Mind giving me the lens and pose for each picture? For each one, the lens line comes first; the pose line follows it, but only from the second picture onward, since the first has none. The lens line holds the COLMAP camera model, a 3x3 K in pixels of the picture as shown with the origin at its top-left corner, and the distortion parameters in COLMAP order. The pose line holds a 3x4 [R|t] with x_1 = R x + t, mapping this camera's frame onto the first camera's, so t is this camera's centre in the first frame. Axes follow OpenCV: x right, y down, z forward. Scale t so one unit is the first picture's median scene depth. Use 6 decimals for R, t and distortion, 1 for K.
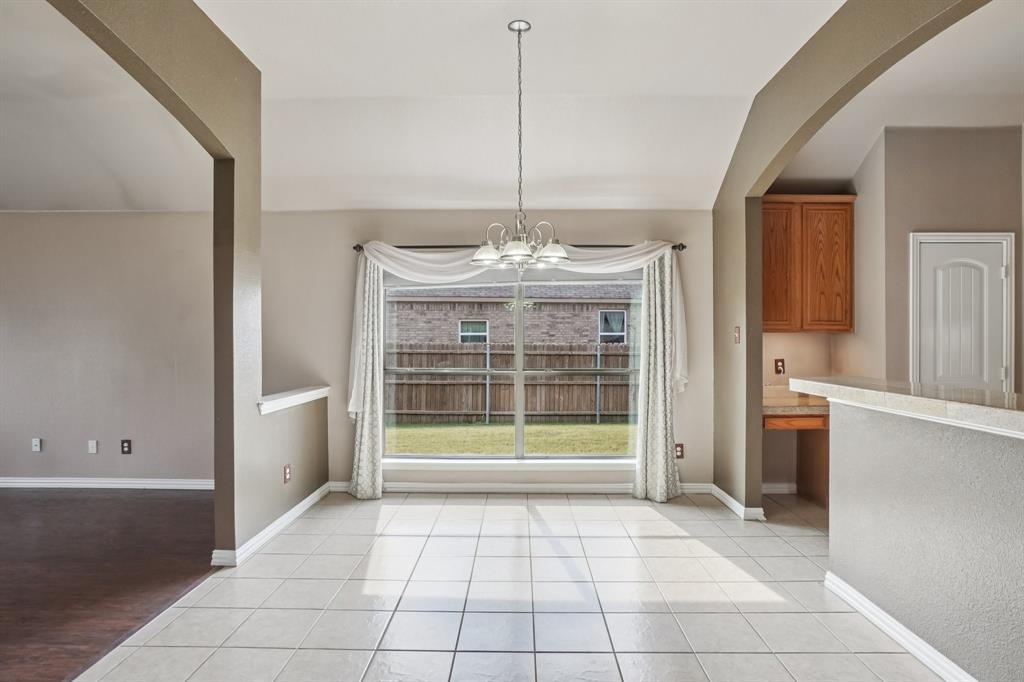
lens RADIAL K [[526.9, 0, 512.0], [0, 526.9, 341.0], [0, 0, 1]] dist [-0.000239, 0.000054]
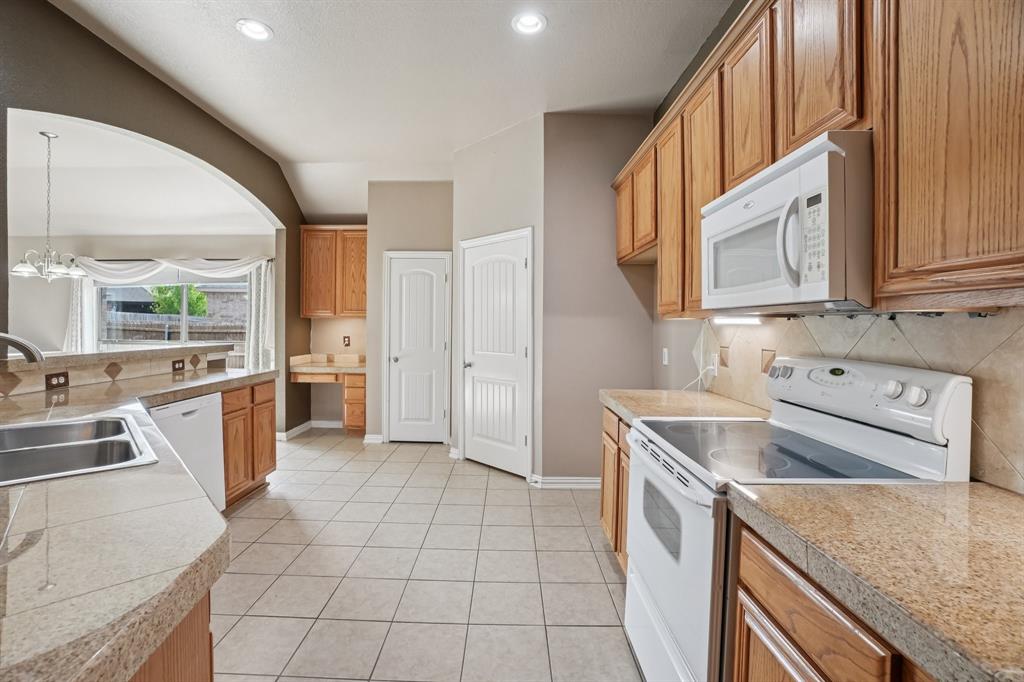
lens RADIAL K [[452.8, 0, 510.4], [0, 452.8, 337.0], [0, 0, 1]] dist [-0.033870, -0.000121]
pose [[0.999903, 0.006922, -0.012072, 1.129920], [-0.006651, 0.999728, 0.022376, 0.005710], [0.012224, -0.022294, 0.999677, -0.279692]]
